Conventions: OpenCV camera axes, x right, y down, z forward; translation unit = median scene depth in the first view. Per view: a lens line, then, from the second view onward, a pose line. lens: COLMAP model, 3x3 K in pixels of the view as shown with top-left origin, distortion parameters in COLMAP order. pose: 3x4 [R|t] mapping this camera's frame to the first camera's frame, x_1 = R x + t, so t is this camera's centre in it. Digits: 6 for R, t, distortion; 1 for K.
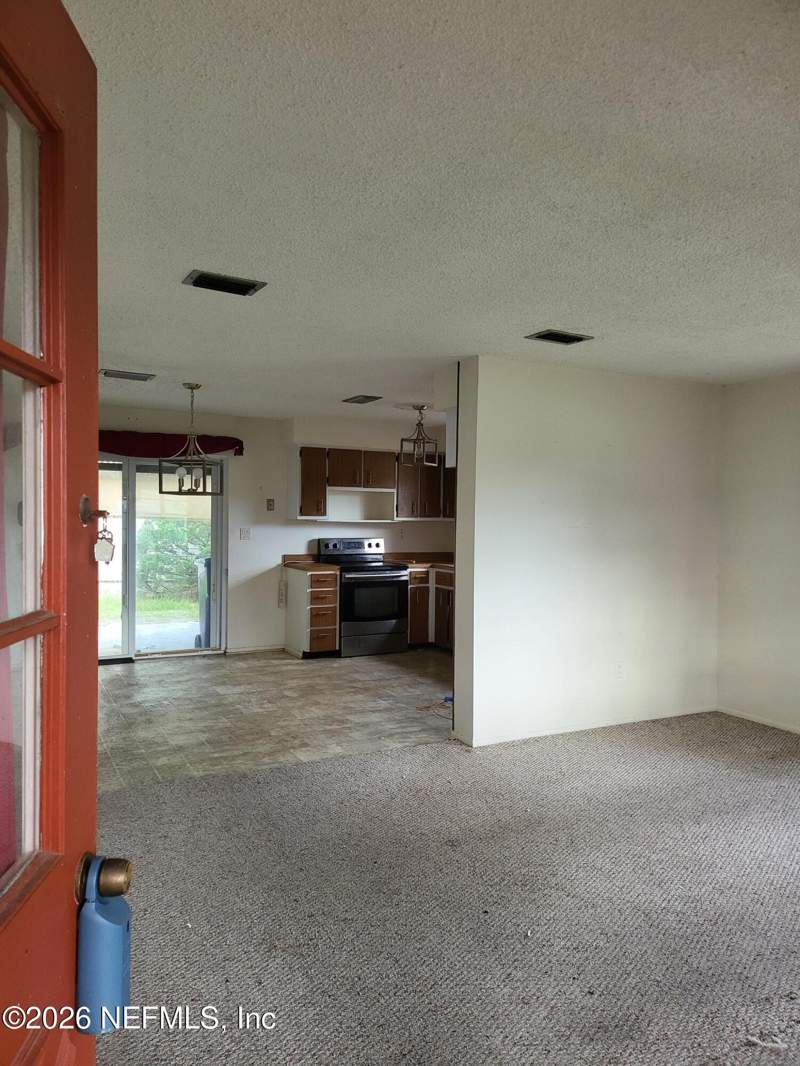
lens RADIAL K [[766.2, 0, 400.0], [0, 766.2, 531.7], [0, 0, 1]] dist [0.019225, -0.015120]
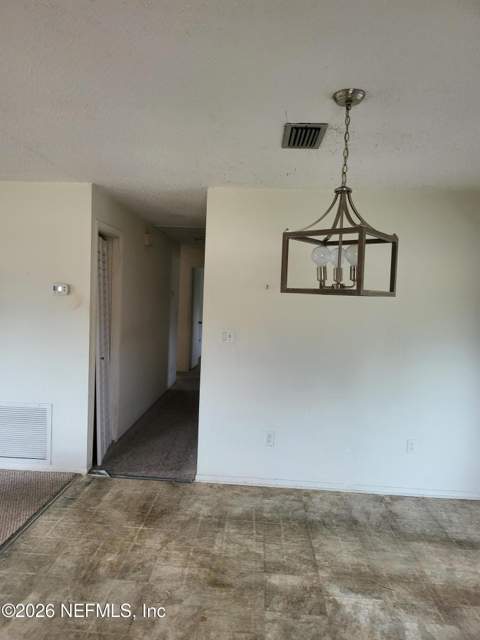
lens RADIAL K [[460.0, 0, 238.4], [0, 460.0, 320.6], [0, 0, 1]] dist [0.019225, -0.015120]
pose [[-0.493905, 0.007486, -0.869484, 0.062029], [-0.101688, 0.992604, 0.066309, -0.046071], [0.863549, 0.121166, -0.489491, 1.151415]]
